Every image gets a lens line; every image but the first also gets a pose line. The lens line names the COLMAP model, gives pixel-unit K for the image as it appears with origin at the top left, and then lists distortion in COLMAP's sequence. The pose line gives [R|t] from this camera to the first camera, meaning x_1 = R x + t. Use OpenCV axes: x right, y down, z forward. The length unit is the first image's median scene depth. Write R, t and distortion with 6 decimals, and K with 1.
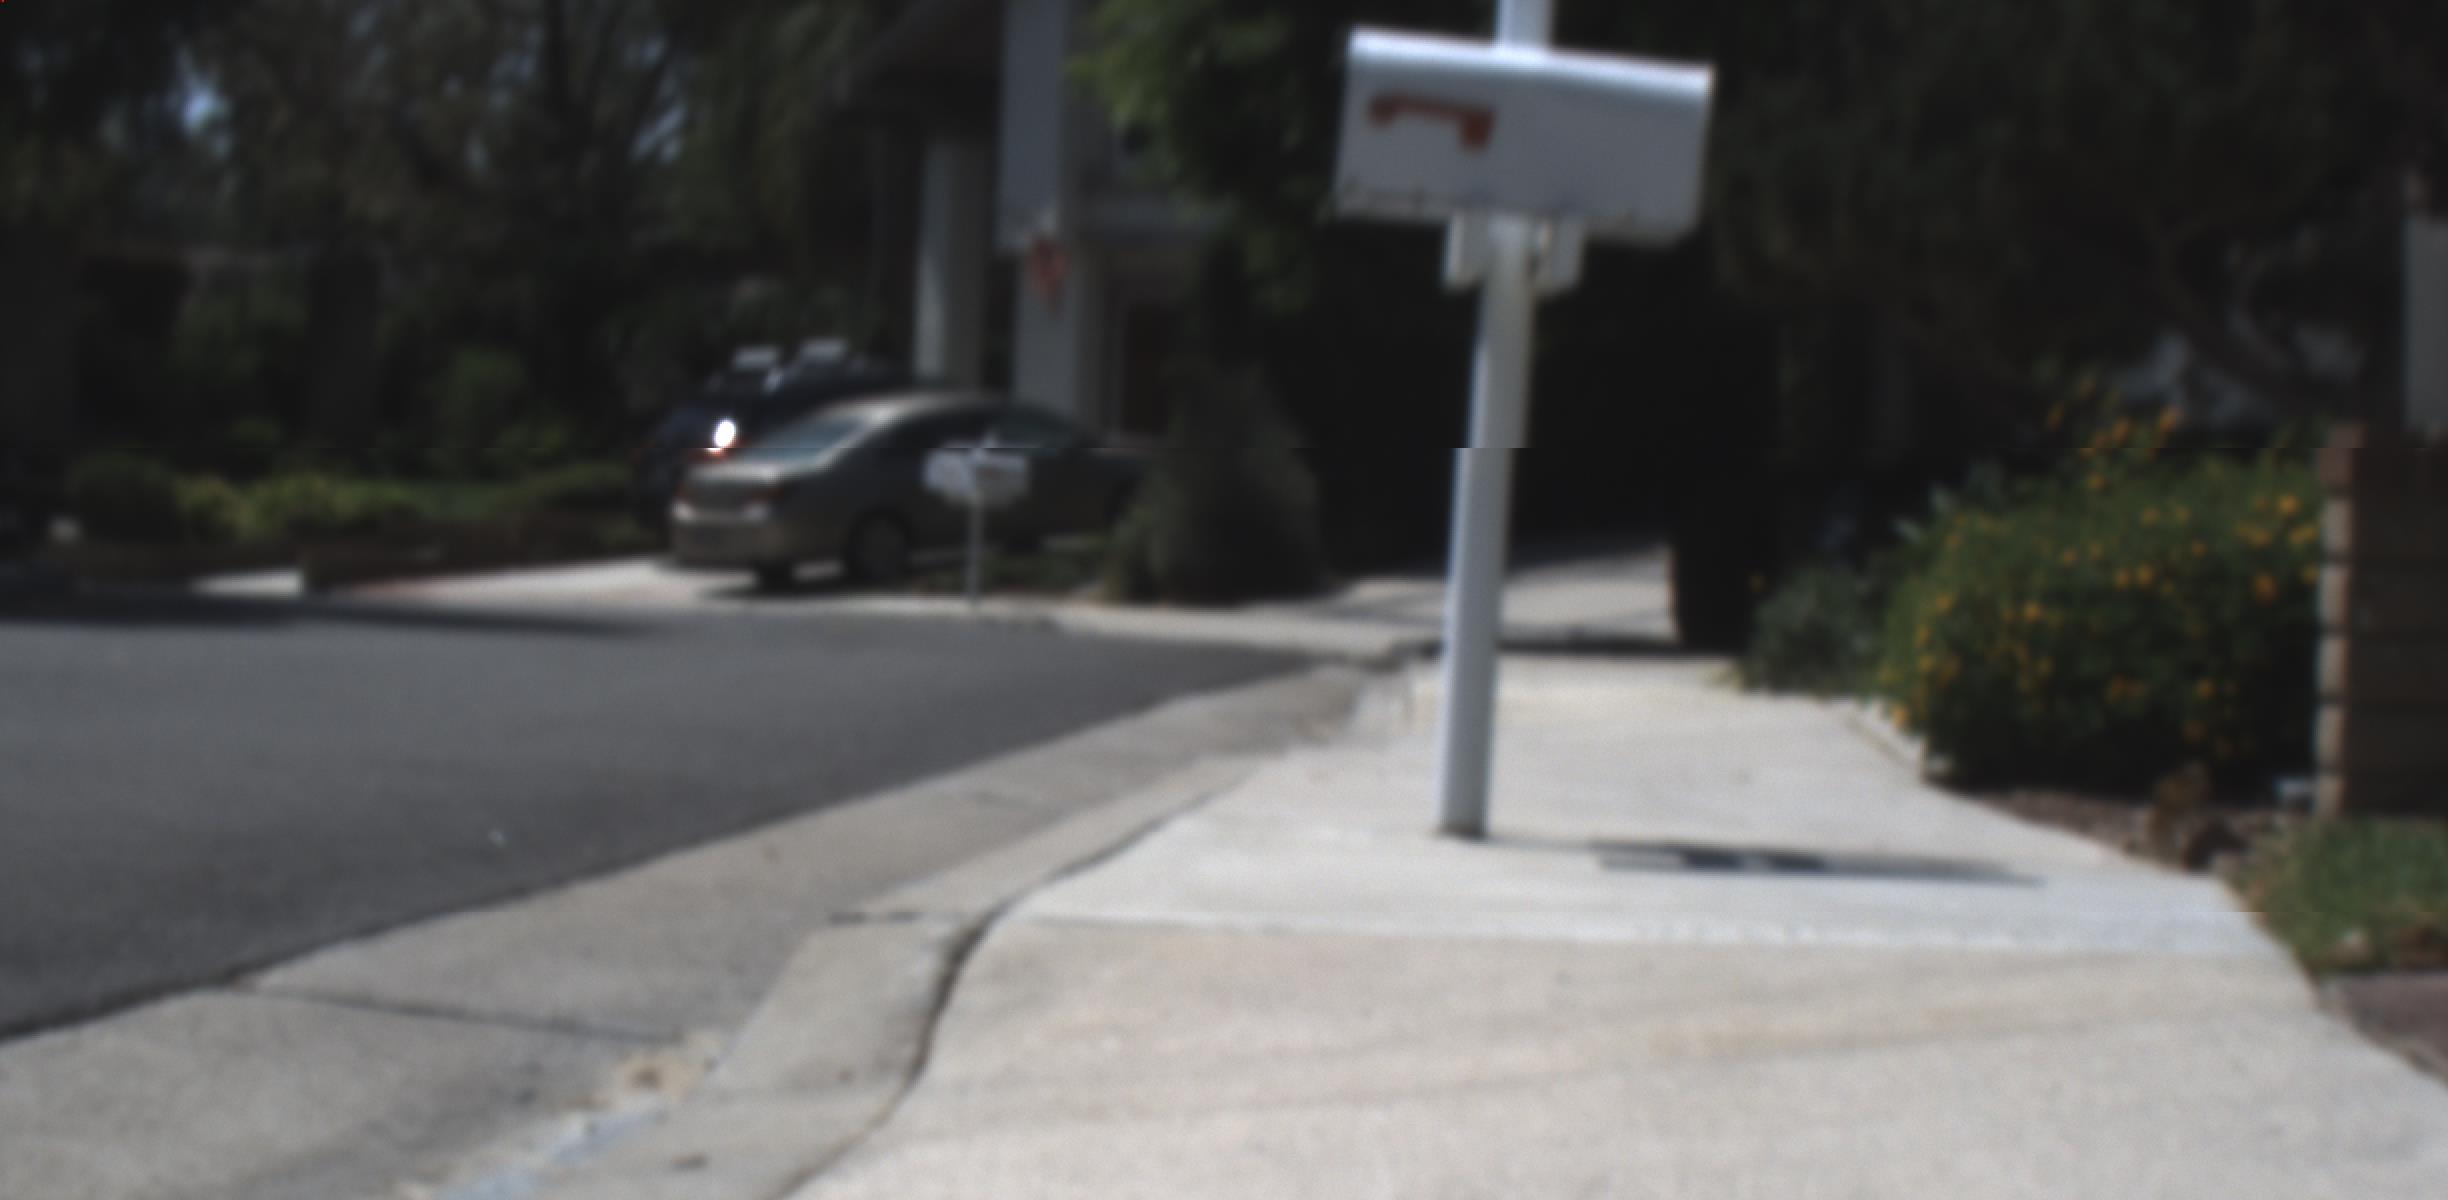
lens RADIAL K [[4628.9, 0, 1159.9], [0, 4628.9, 604.8], [0, 0, 1]] dist [-0.067032, 0.012641]
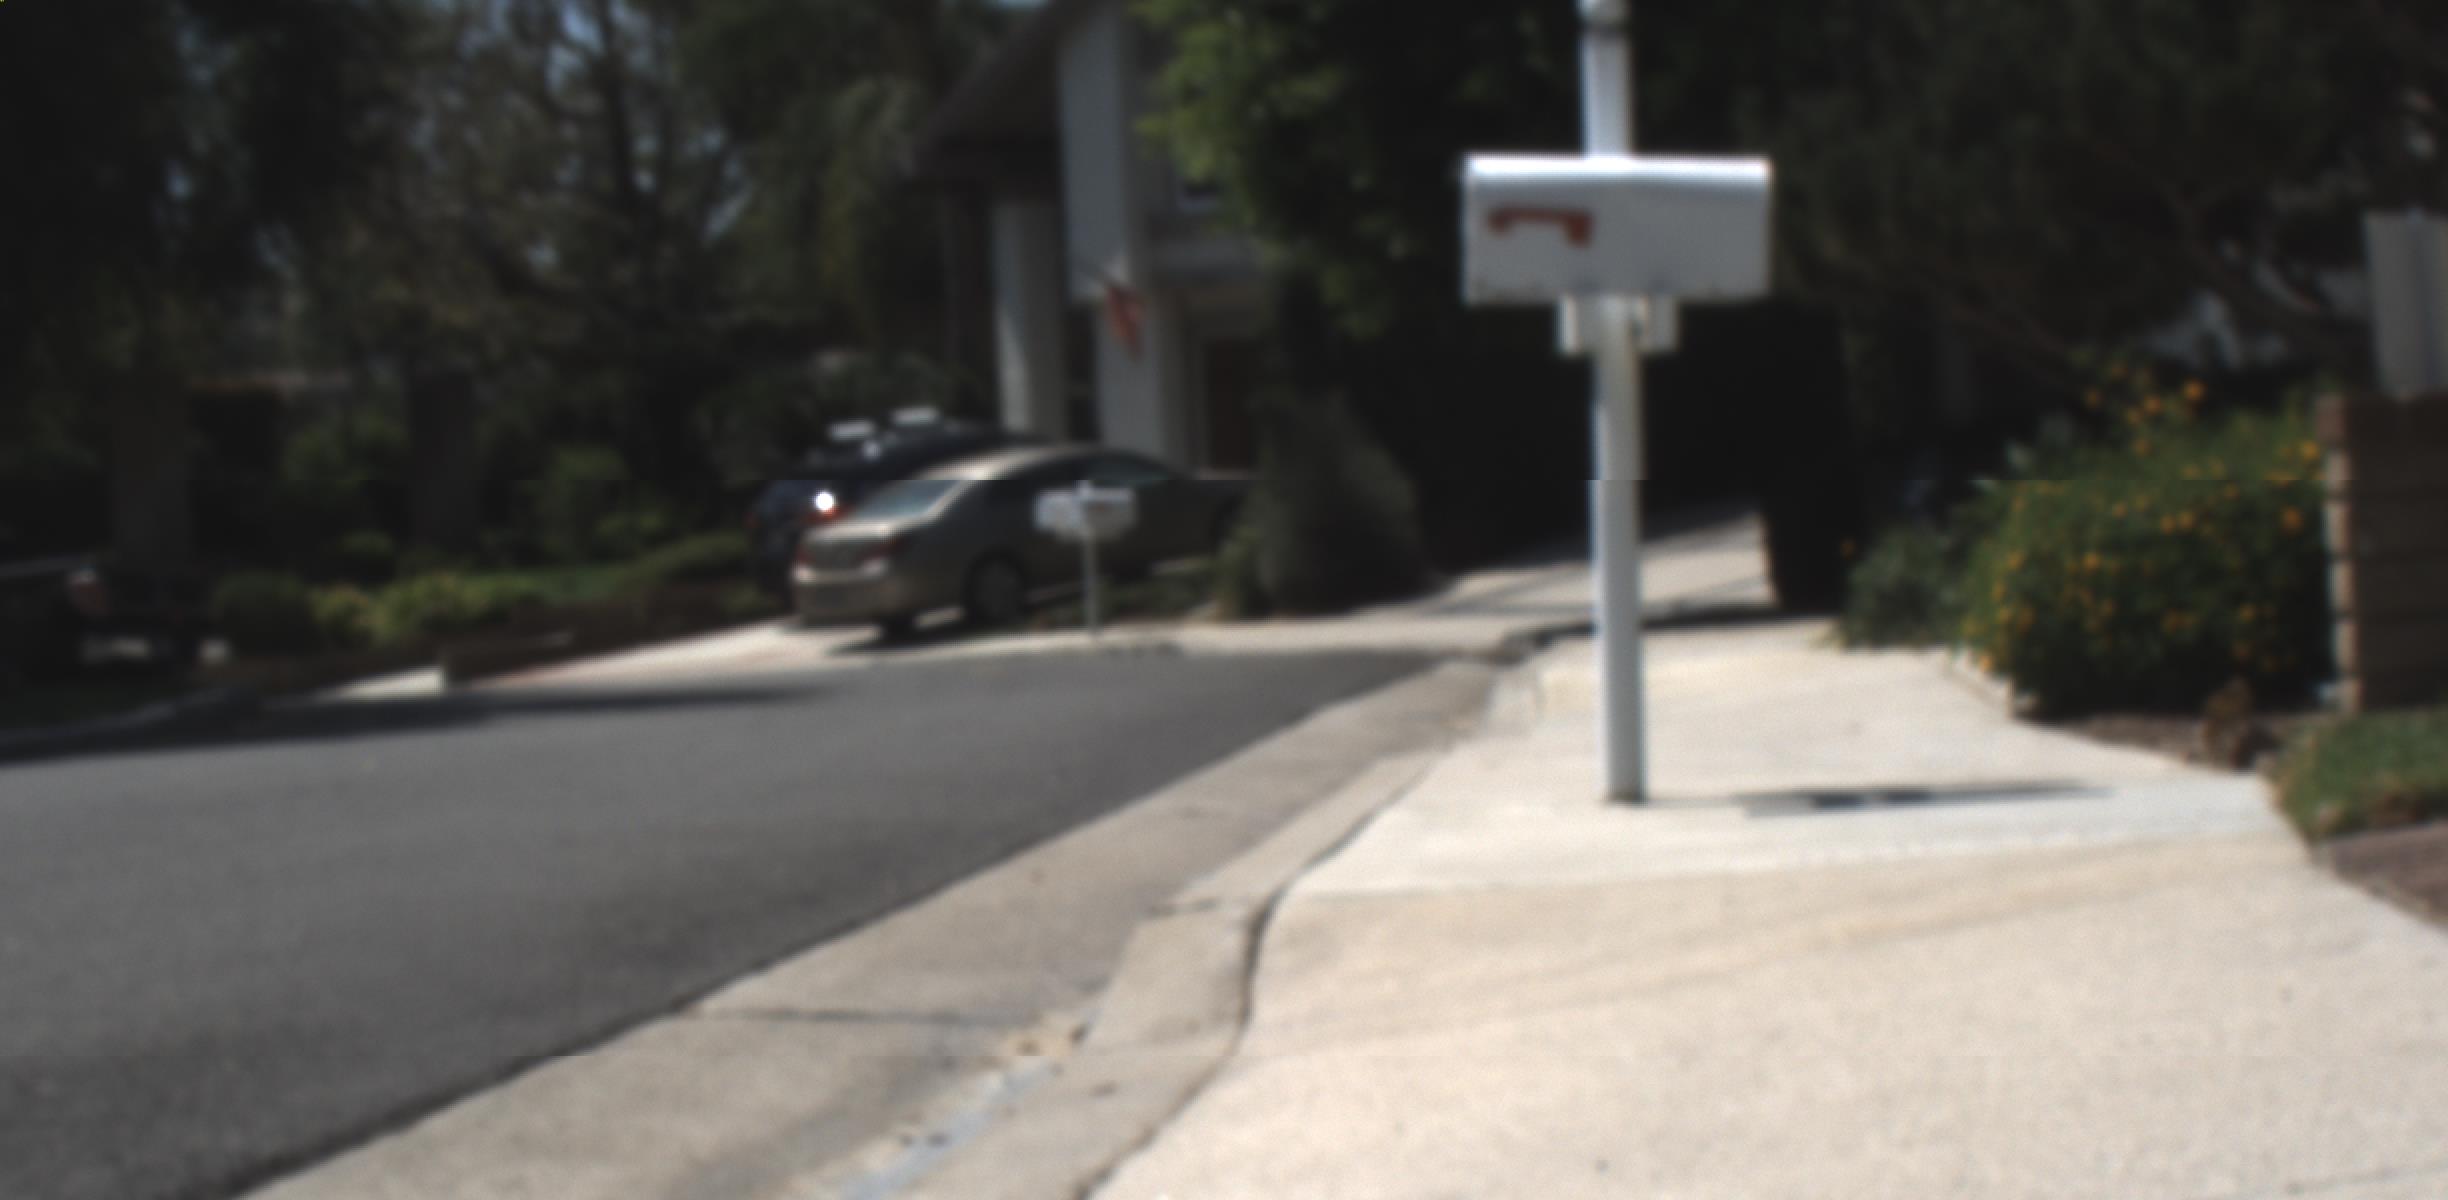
lens RADIAL K [[4628.9, 0, 1159.9], [0, 4628.9, 604.8], [0, 0, 1]] dist [-0.067032, 0.012641]
pose [[0.994877, -0.099126, -0.019856, -0.005523], [0.099065, 0.995073, -0.004057, -0.001733], [0.020161, 0.002069, 0.999795, -0.043195]]
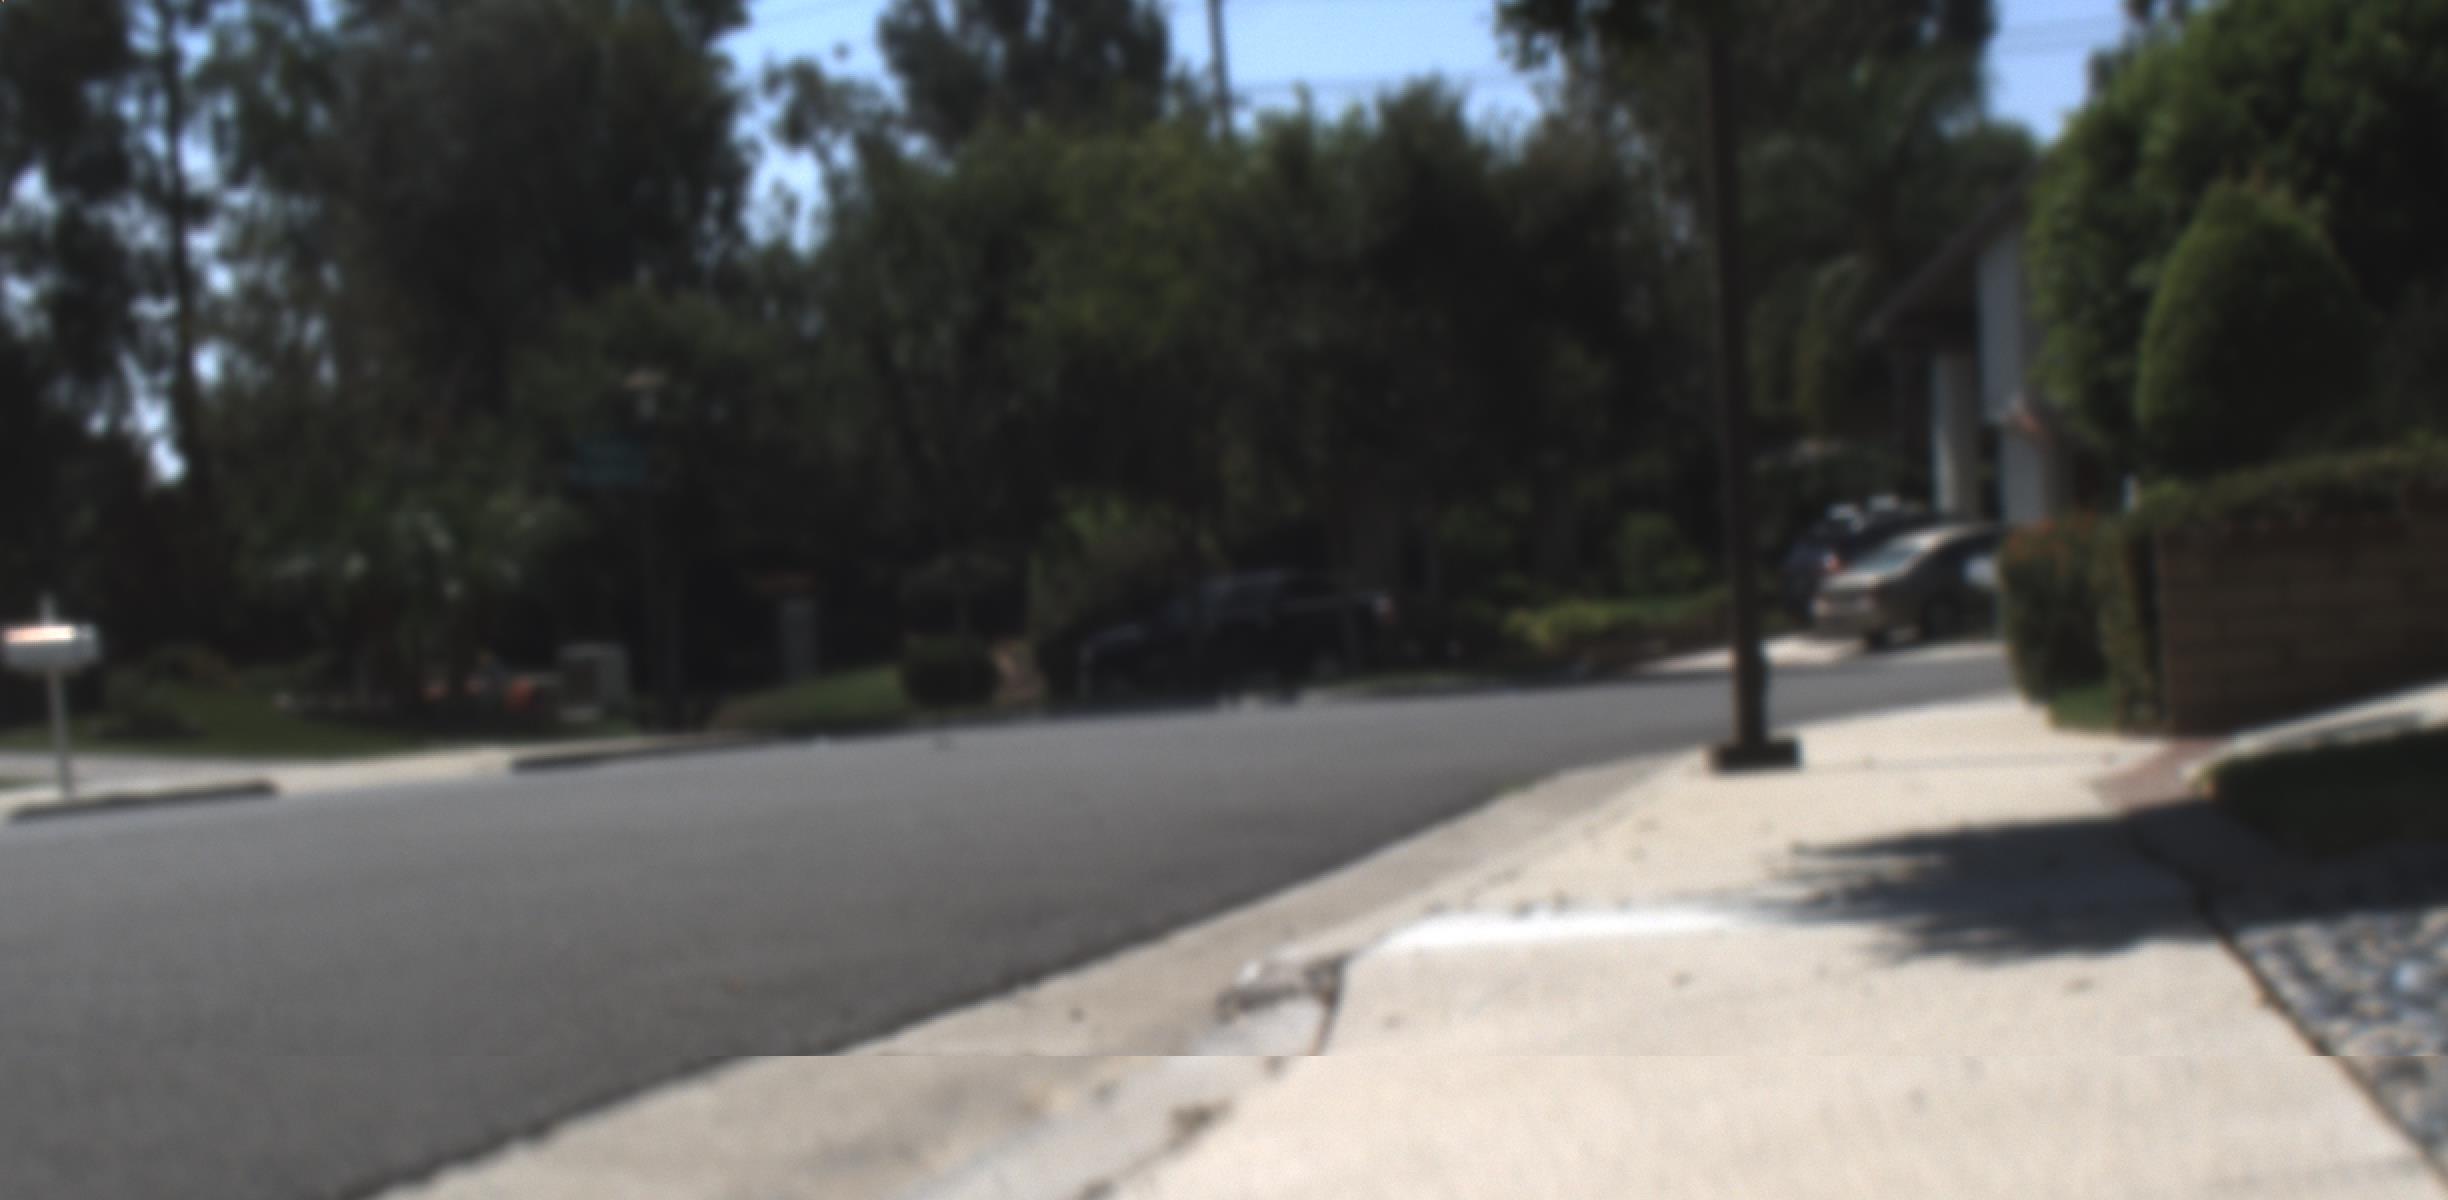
lens RADIAL K [[4728.9, 0, 1222.5], [0, 4728.9, 601.9], [0, 0, 1]] dist [-0.226782, -0.119756]
pose [[0.976814, -0.089160, -0.194642, 0.023352], [0.085994, 0.995990, -0.024673, 0.001856], [0.196062, 0.007362, 0.980564, -0.950841]]
